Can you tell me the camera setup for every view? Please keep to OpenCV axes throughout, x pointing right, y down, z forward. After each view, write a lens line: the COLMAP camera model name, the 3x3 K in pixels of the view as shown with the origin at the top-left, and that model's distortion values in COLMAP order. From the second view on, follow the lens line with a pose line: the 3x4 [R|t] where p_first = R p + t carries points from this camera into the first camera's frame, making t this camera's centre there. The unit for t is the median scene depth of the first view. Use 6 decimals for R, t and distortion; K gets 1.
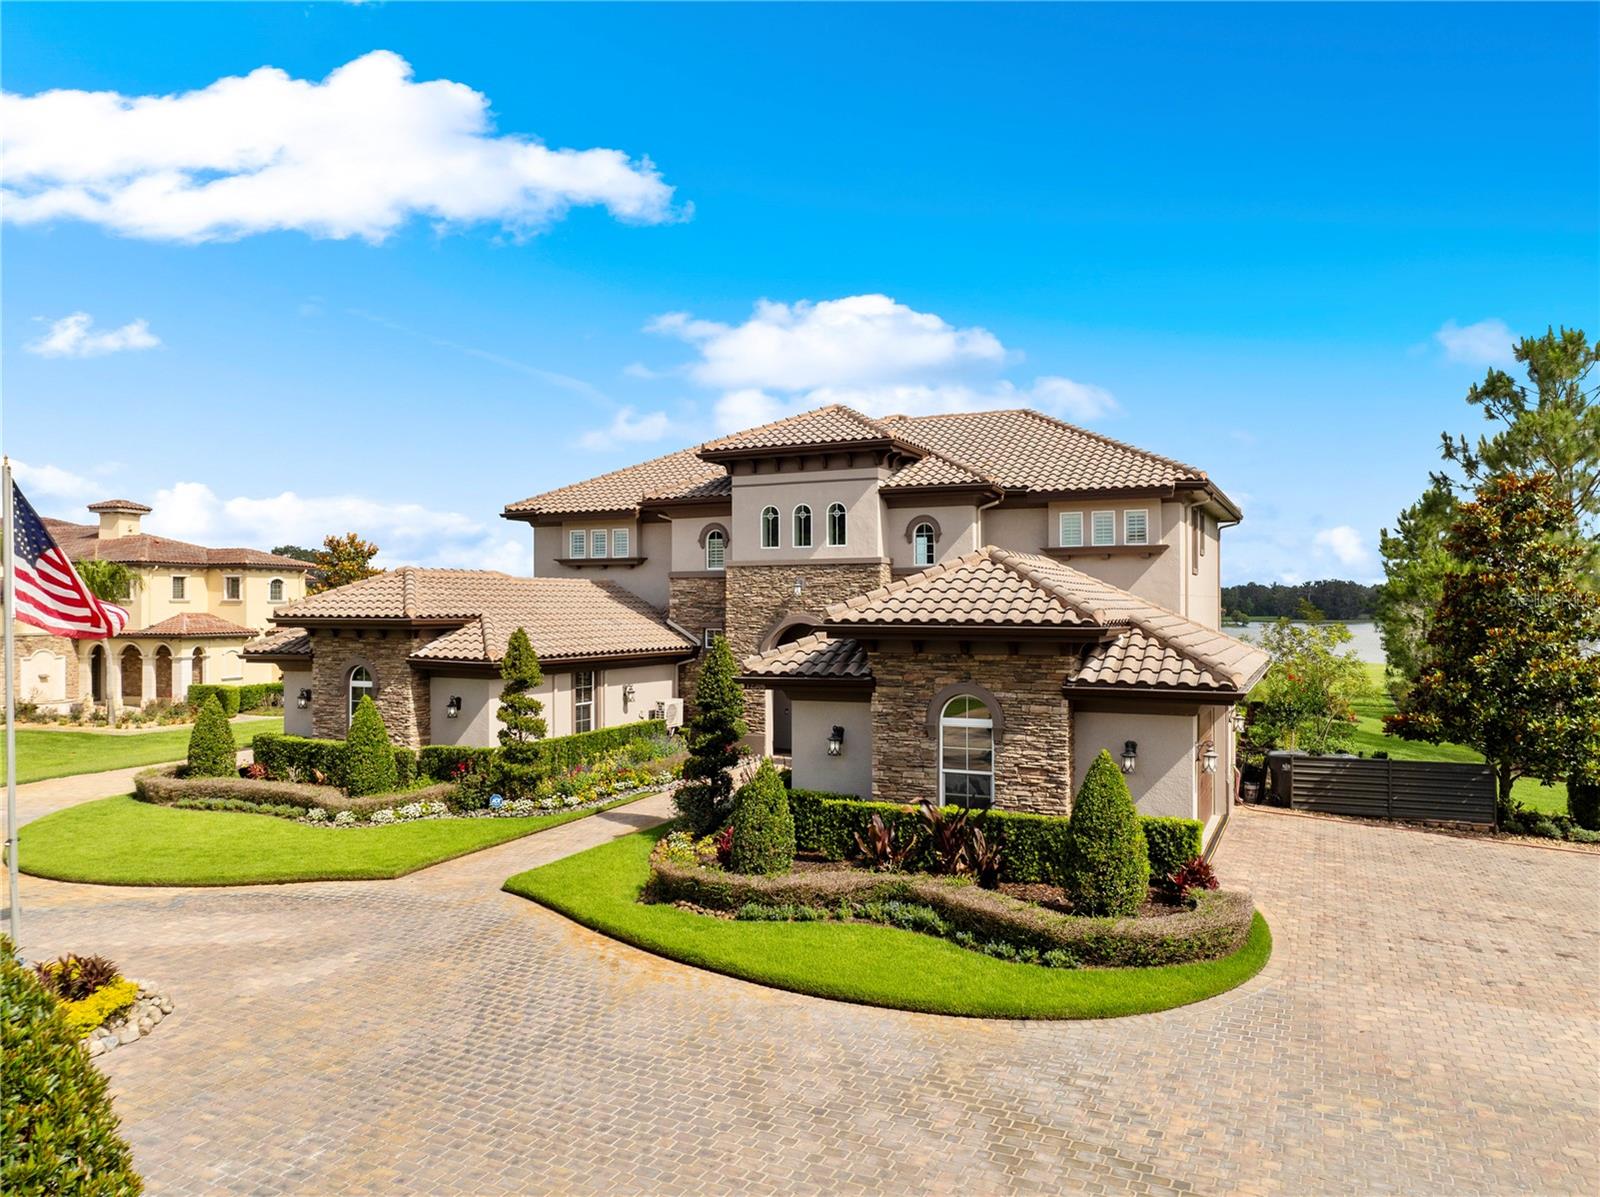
lens RADIAL K [[1125.7, 0, 805.6], [0, 1125.7, 598.4], [0, 0, 1]] dist [-0.043084, 0.006148]
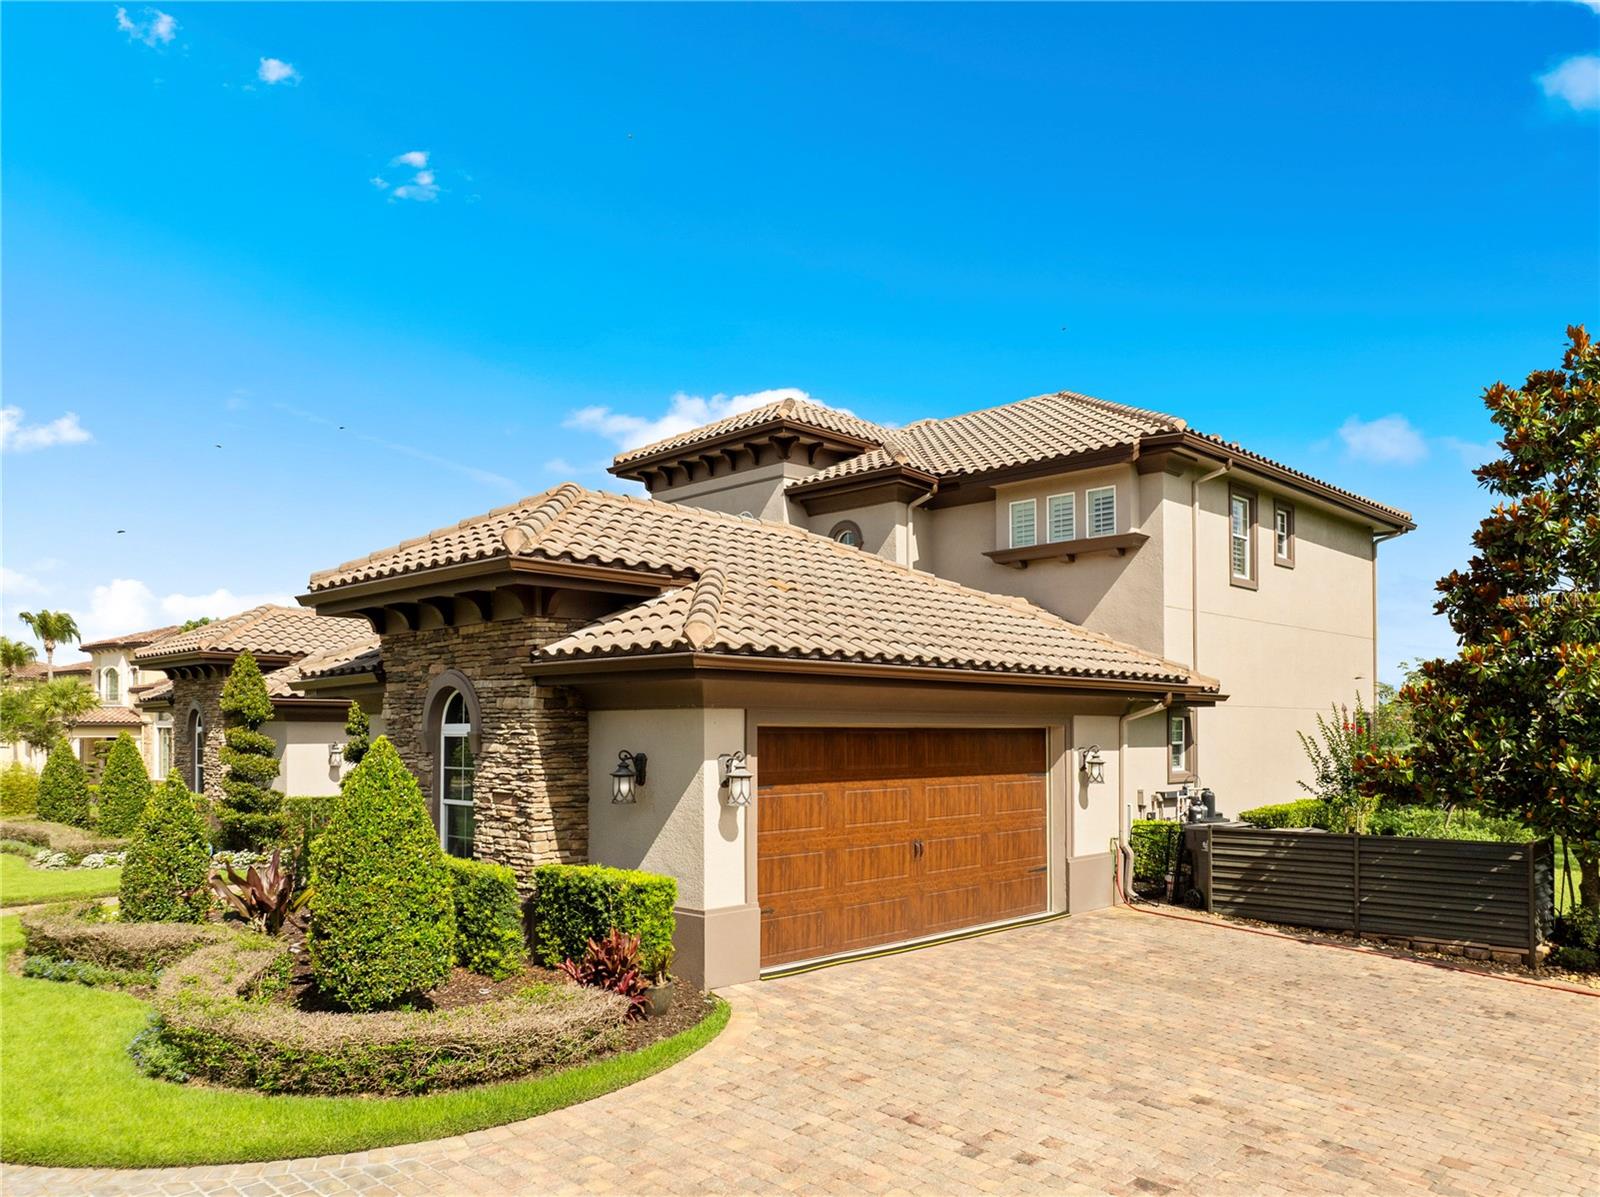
lens RADIAL K [[1175.3, 0, 805.6], [0, 1175.3, 710.1], [0, 0, 1]] dist [-0.057545, 0.001228]
pose [[0.944783, -0.005888, -0.327645, 0.454079], [0.002751, 0.999946, -0.010035, 0.084560], [0.327686, 0.008579, 0.944748, 0.319476]]
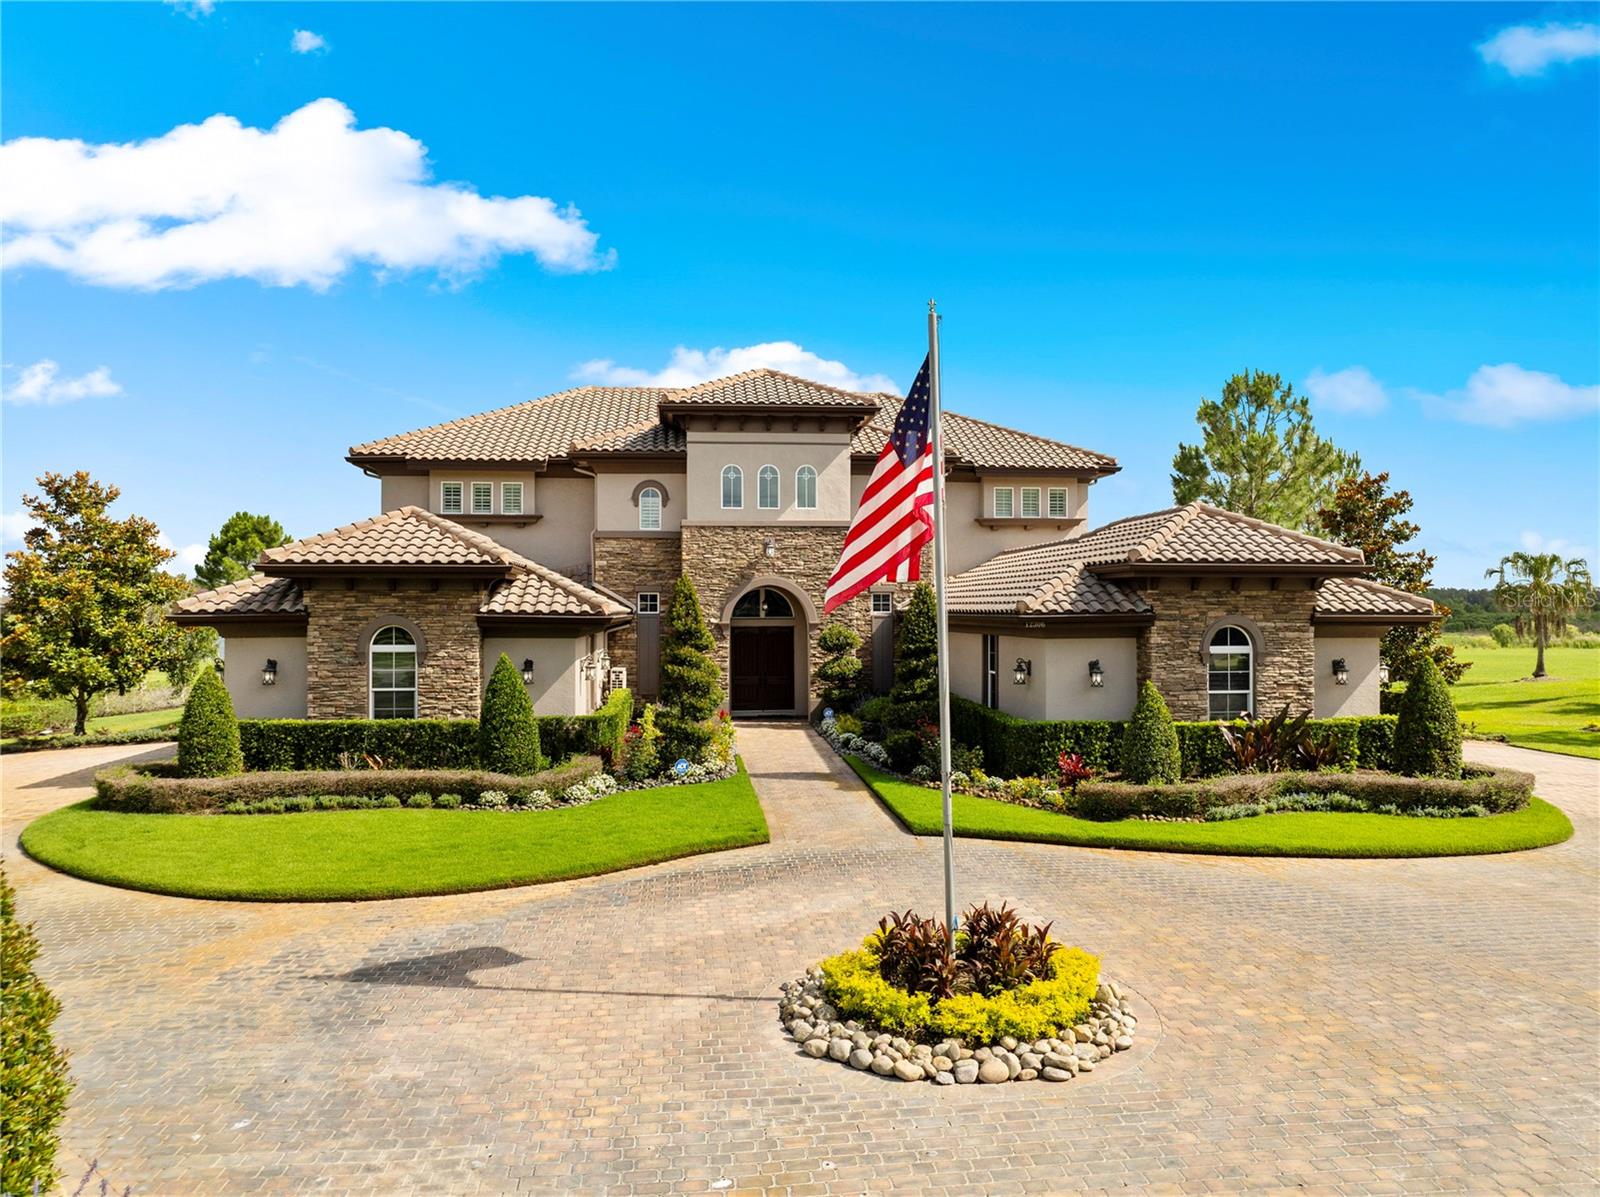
lens RADIAL K [[1125.7, 0, 805.6], [0, 1125.7, 598.4], [0, 0, 1]] dist [-0.043084, 0.006148]
pose [[0.854074, 0.005206, 0.520126, -0.668960], [-0.004028, 0.999986, -0.003394, 0.050136], [-0.520137, 0.000804, 0.854083, 0.186132]]
